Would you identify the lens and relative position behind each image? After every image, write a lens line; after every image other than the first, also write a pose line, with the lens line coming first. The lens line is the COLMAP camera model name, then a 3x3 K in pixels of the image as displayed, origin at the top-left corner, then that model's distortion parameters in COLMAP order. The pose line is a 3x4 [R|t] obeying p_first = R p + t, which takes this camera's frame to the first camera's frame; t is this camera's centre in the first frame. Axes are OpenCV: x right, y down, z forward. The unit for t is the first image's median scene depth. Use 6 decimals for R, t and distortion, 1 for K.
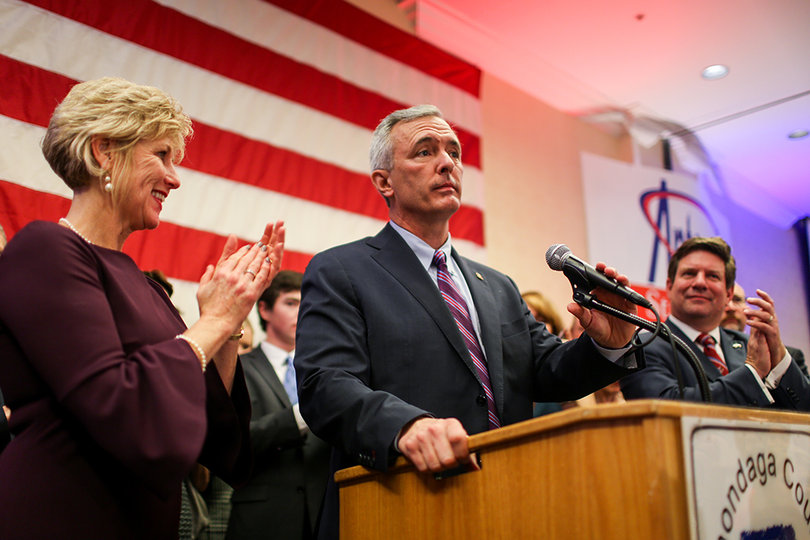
lens RADIAL K [[828.9, 0, 374.9], [0, 828.9, 278.4], [0, 0, 1]] dist [-0.064954, 0.025374]
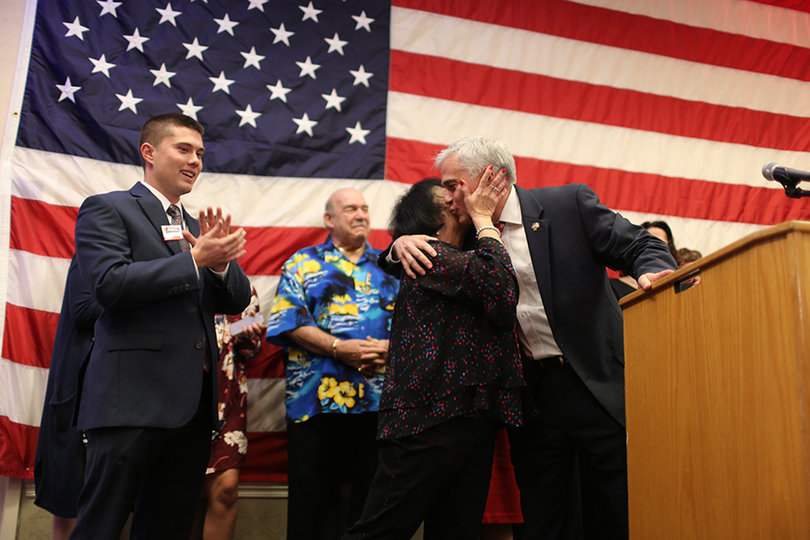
lens RADIAL K [[776.1, 0, 405.0], [0, 776.1, 266.4], [0, 0, 1]] dist [-0.067047, 0.014781]
pose [[0.895238, -0.049298, -0.442853, 0.108886], [0.073488, 0.996586, 0.037619, 0.043457], [0.439487, -0.066222, 0.895805, -0.203496]]
